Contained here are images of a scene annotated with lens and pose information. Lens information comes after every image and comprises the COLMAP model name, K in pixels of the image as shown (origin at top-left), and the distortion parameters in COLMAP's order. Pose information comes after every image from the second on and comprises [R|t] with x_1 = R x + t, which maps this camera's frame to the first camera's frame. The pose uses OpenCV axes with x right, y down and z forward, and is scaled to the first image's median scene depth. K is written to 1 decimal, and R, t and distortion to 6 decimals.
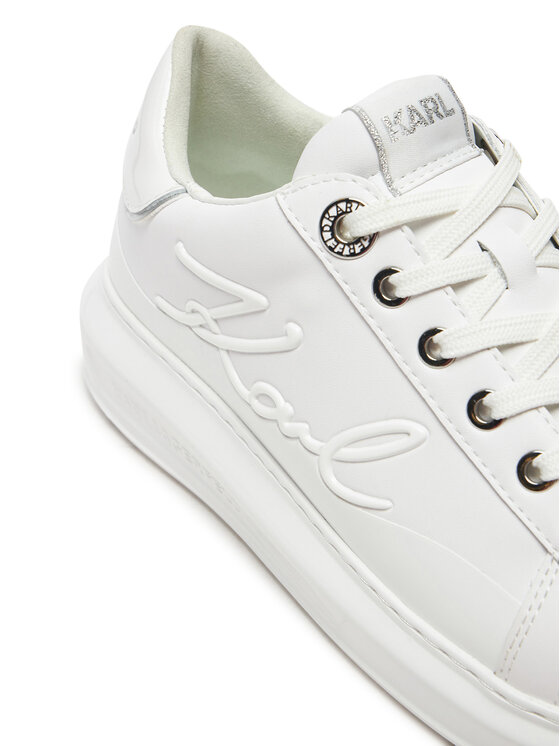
lens RADIAL K [[1364.4, 0, 280.0], [0, 1364.4, 371.8], [0, 0, 1]] dist [-0.123524, 0.000000]
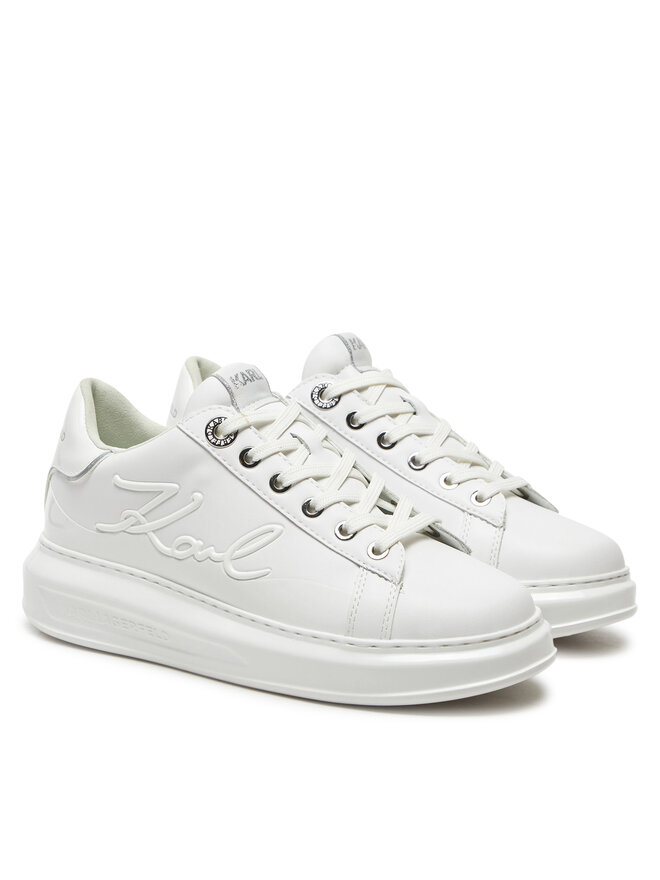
lens RADIAL K [[2074.4, 0, 330.8], [0, 2074.4, 441.5], [0, 0, 1]] dist [-0.014417, 0.000000]
pose [[0.955293, -0.079904, 0.284659, -0.610363], [0.194876, 0.894221, -0.402978, 1.069451], [-0.222349, 0.440436, 0.869815, -1.477774]]
